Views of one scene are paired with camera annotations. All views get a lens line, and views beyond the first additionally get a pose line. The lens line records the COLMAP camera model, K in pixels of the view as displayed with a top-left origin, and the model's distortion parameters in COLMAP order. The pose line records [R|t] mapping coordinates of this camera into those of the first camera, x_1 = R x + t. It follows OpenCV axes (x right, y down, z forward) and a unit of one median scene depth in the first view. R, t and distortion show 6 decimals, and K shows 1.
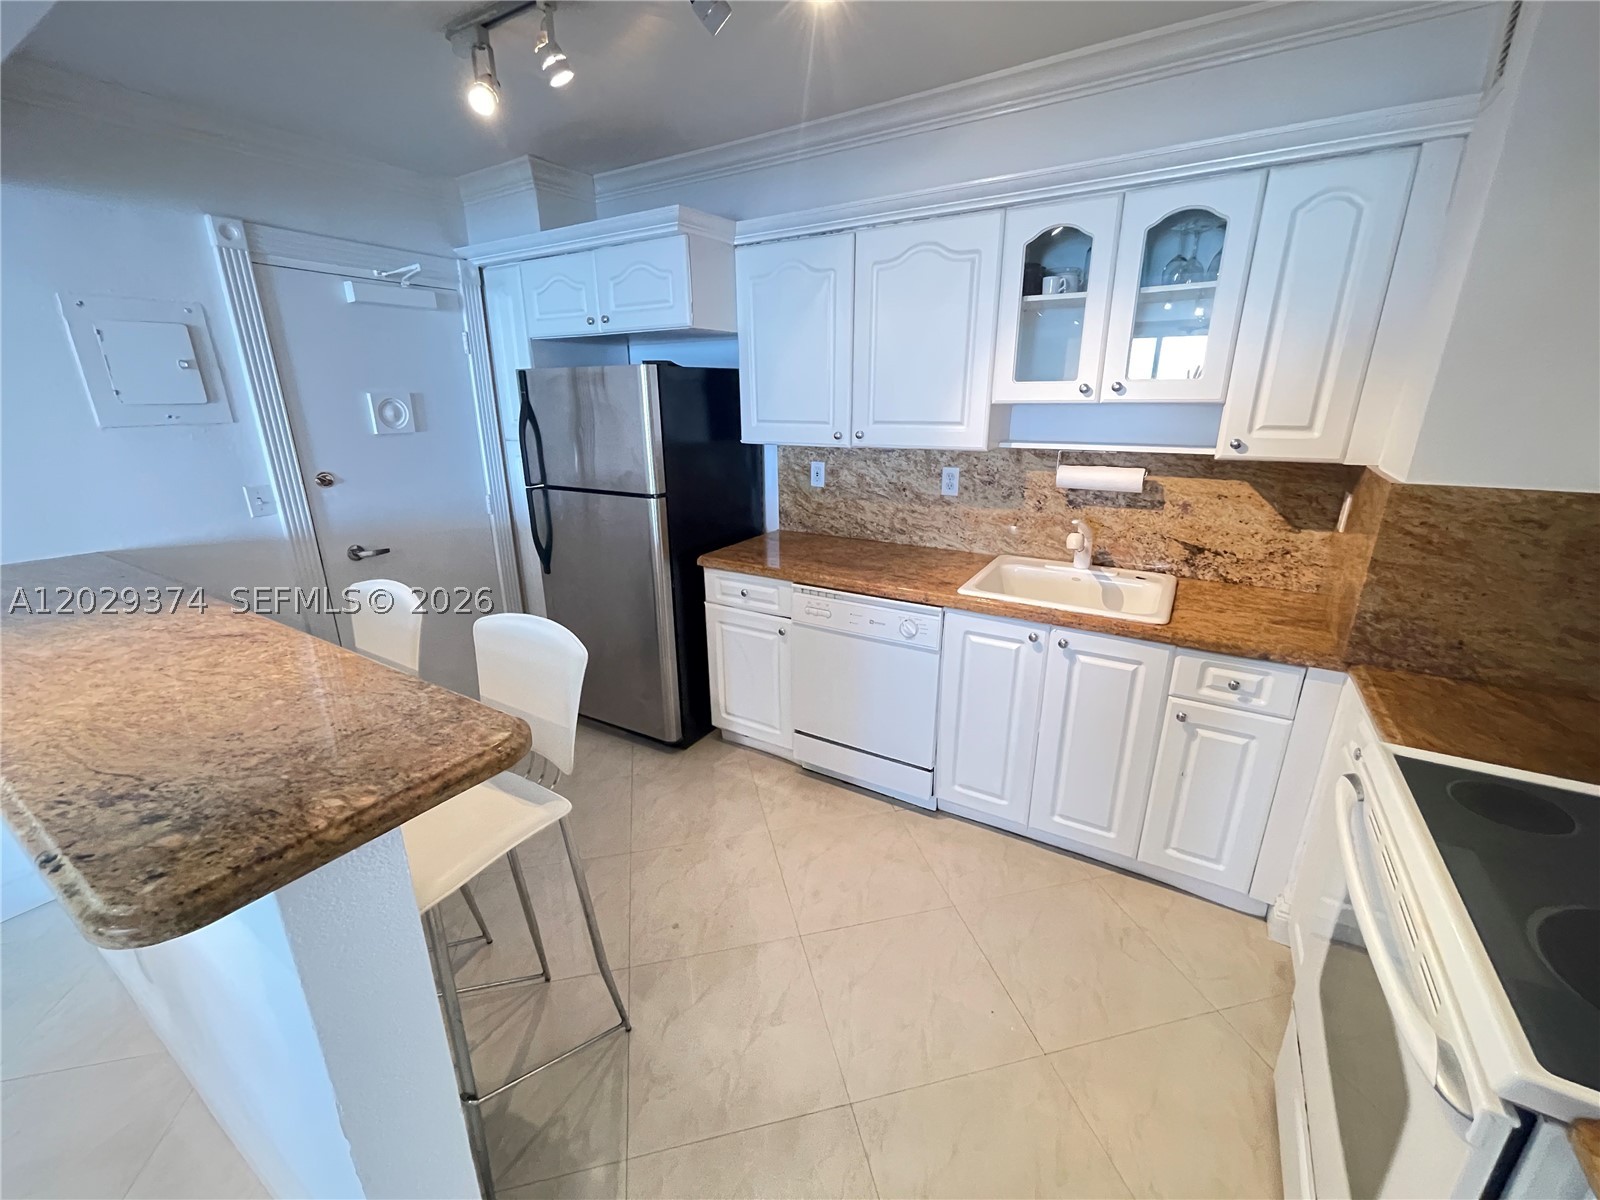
lens RADIAL K [[651.9, 0, 793.0], [0, 651.9, 599.9], [0, 0, 1]] dist [-0.009254, 0.005228]
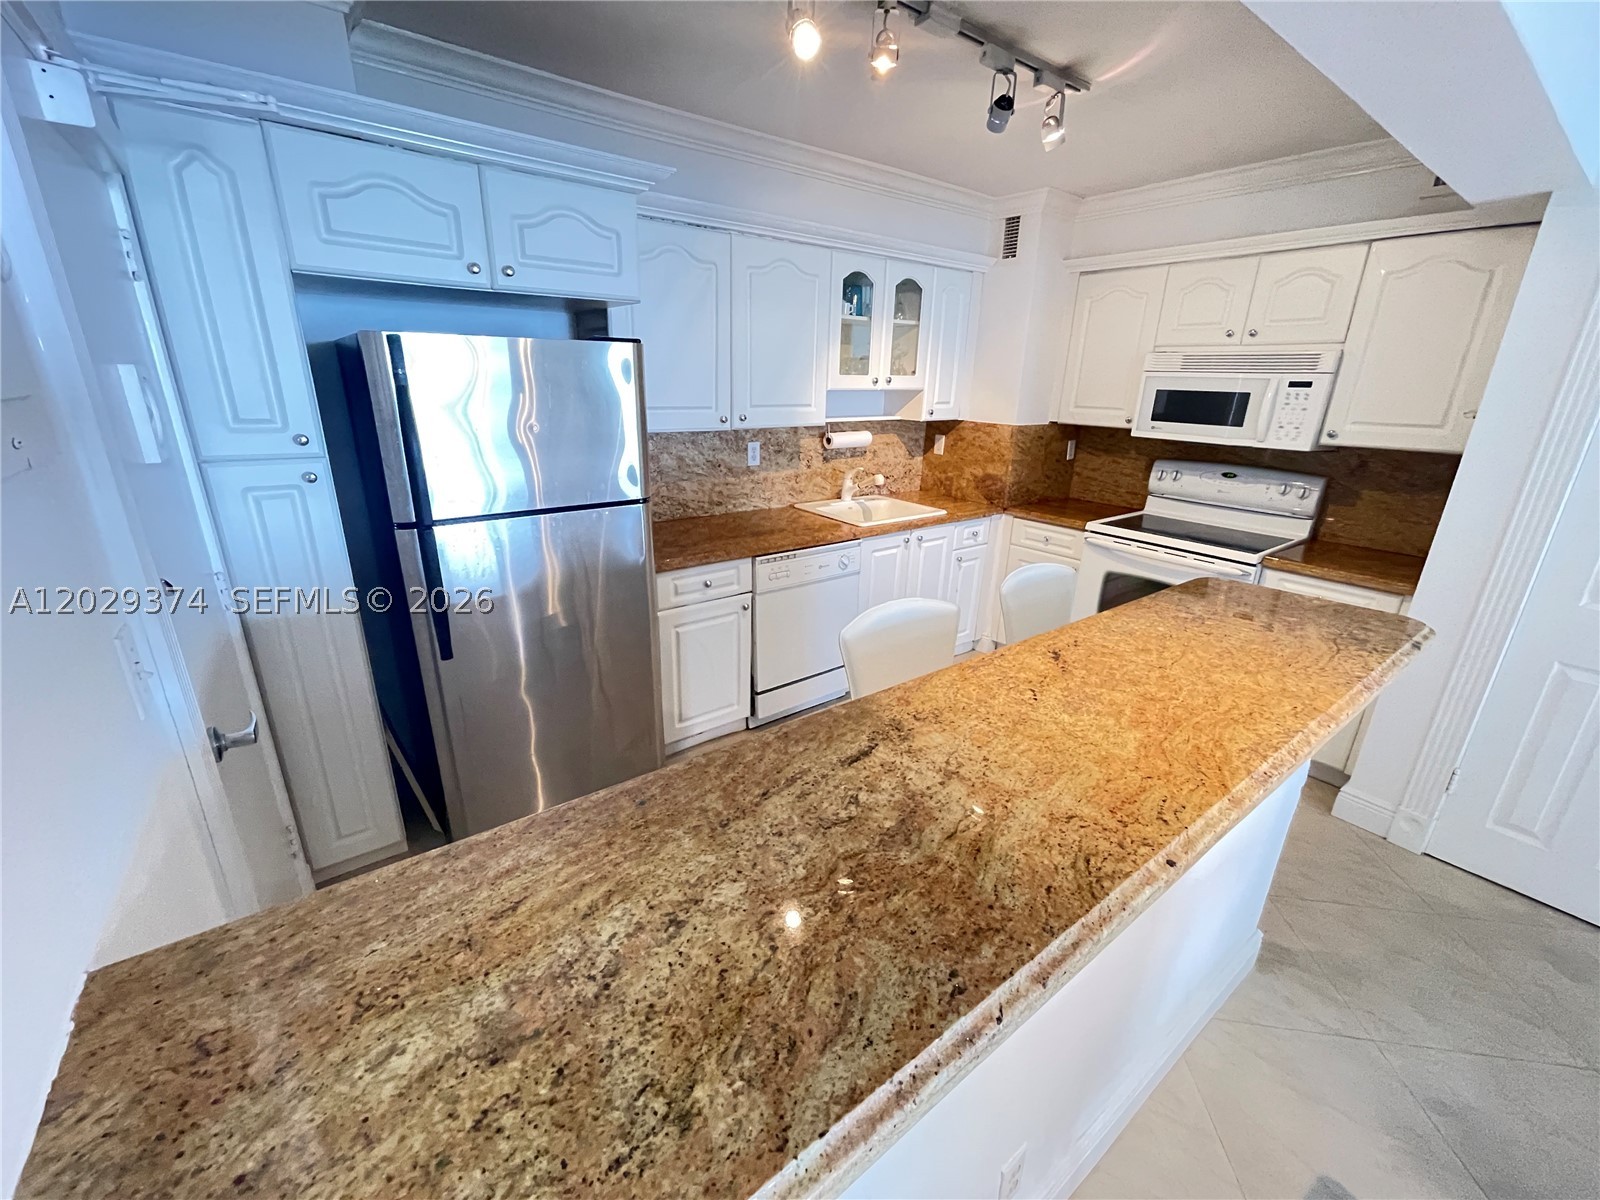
lens RADIAL K [[651.9, 0, 793.0], [0, 651.9, 599.9], [0, 0, 1]] dist [-0.009254, 0.005228]
pose [[0.358005, -0.287119, 0.888479, -0.952028], [0.261868, 0.944234, 0.199620, -0.157573], [-0.896246, 0.161200, 0.413227, 0.505695]]
